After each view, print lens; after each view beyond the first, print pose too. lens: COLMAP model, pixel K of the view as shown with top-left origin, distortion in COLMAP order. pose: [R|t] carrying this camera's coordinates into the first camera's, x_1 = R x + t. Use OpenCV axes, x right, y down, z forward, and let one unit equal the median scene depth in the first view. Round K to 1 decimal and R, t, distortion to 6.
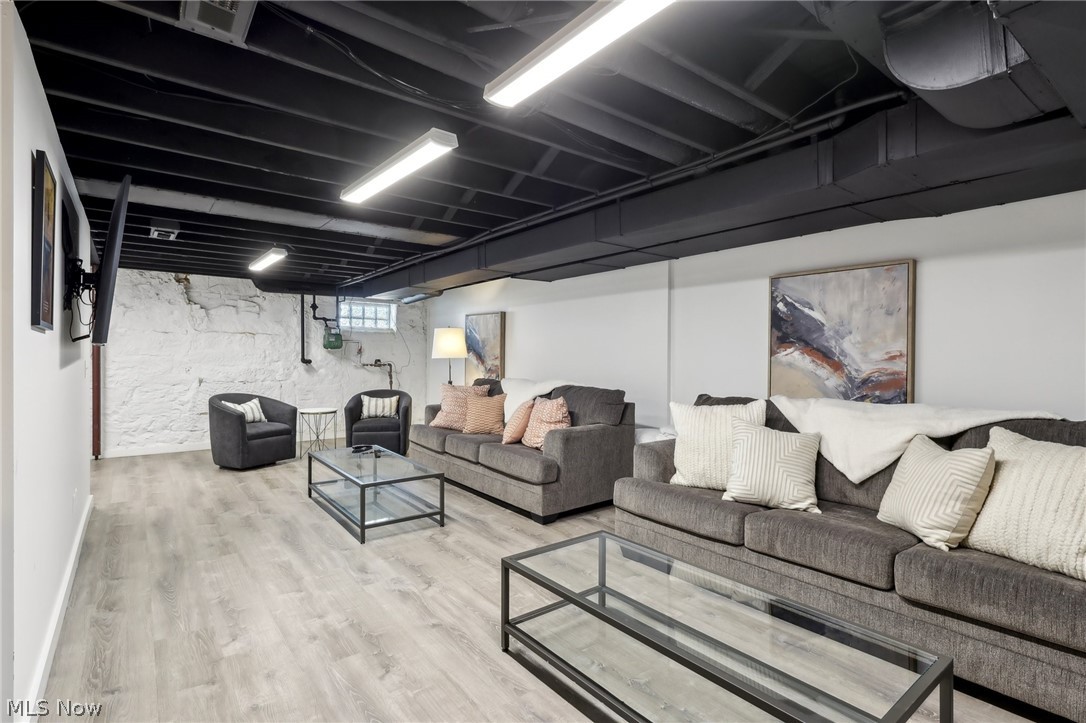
lens RADIAL K [[524.5, 0, 537.4], [0, 524.5, 357.4], [0, 0, 1]] dist [-0.001893, 0.000195]
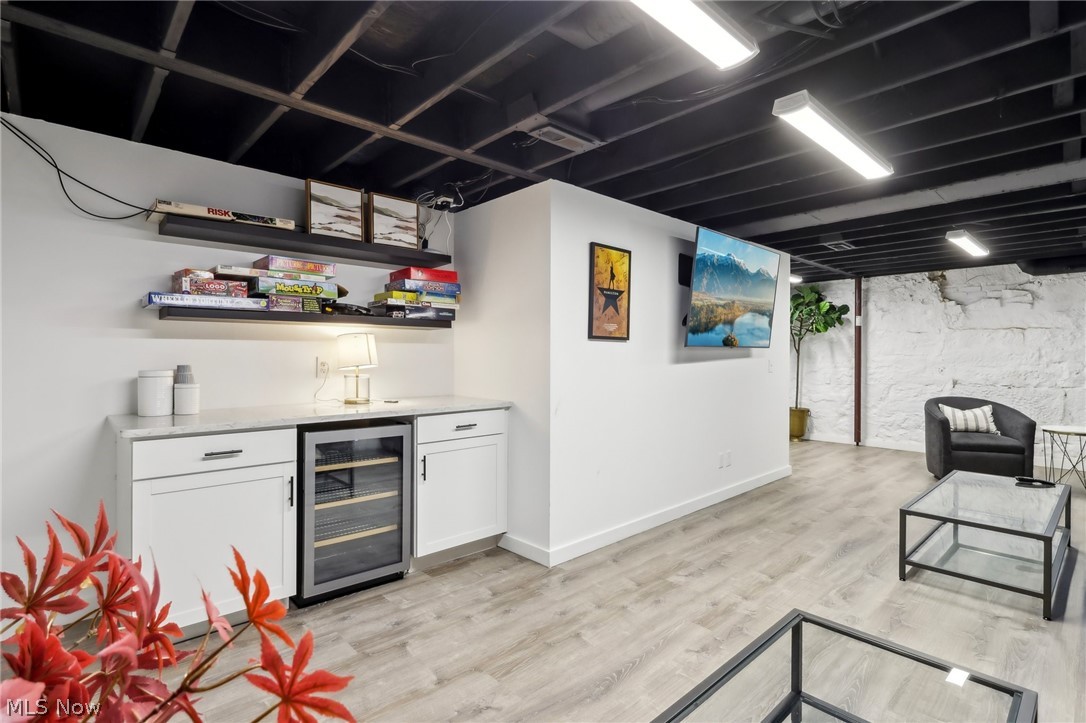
lens RADIAL K [[524.5, 0, 536.7], [0, 524.5, 360.6], [0, 0, 1]] dist [-0.001893, 0.000195]
pose [[0.075068, 0.006468, -0.997157, 0.261231], [-0.000707, 0.999979, 0.006433, 0.000552], [0.997178, 0.000222, 0.075071, 0.206999]]
